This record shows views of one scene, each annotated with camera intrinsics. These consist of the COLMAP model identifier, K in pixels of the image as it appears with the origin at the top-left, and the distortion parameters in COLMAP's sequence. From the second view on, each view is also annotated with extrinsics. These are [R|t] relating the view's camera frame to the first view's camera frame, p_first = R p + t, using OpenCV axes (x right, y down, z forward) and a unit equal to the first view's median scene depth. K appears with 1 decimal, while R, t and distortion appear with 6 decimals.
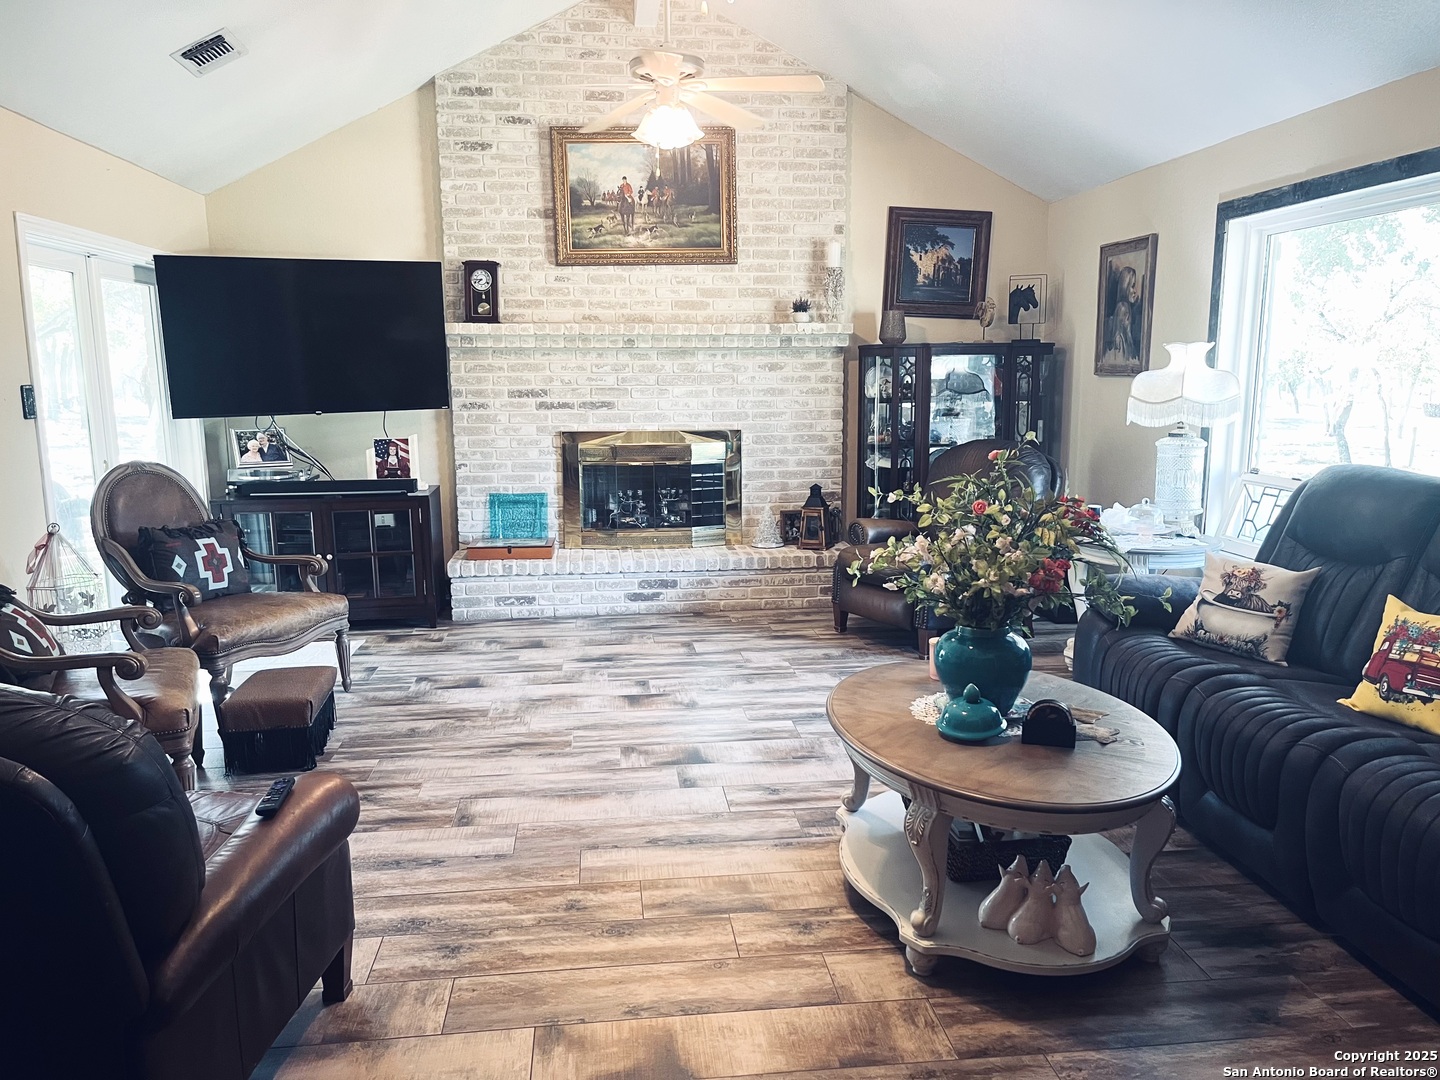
lens RADIAL K [[1094.3, 0, 719.7], [0, 1094.3, 543.0], [0, 0, 1]] dist [-0.006623, -0.001479]
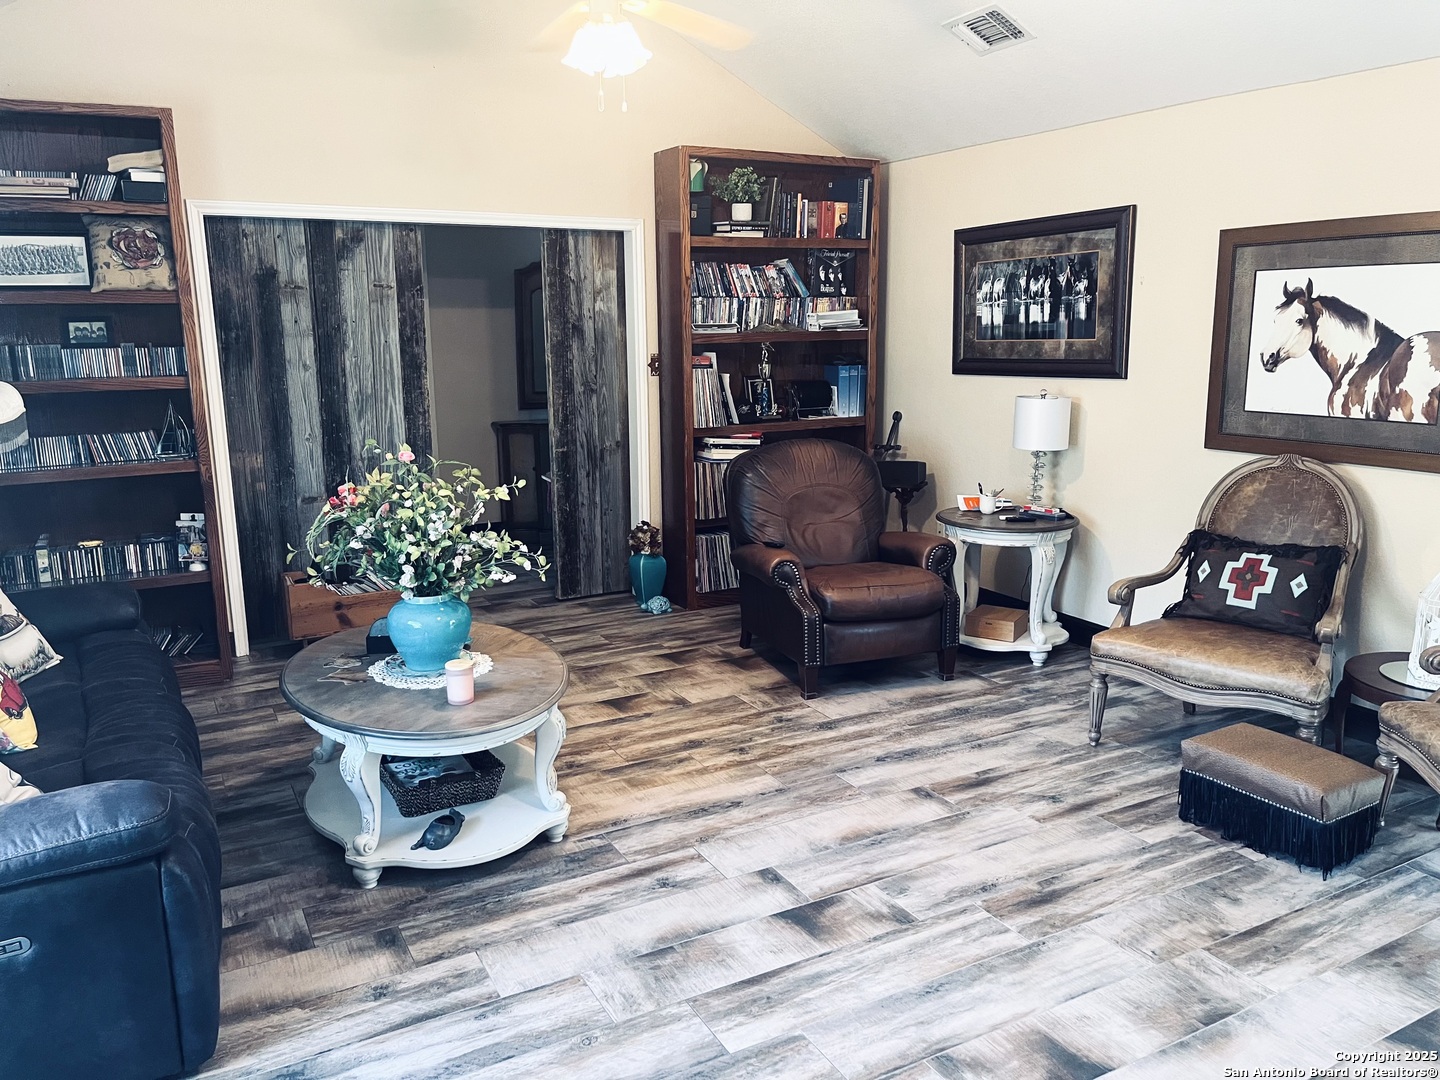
lens RADIAL K [[1094.3, 0, 719.1], [0, 1094.3, 541.2], [0, 0, 1]] dist [-0.006623, -0.001479]
pose [[-0.927793, 0.091860, -0.361610, 0.299594], [-0.042405, 0.936972, 0.346820, -0.322049], [0.370678, 0.337112, -0.865421, 1.708411]]
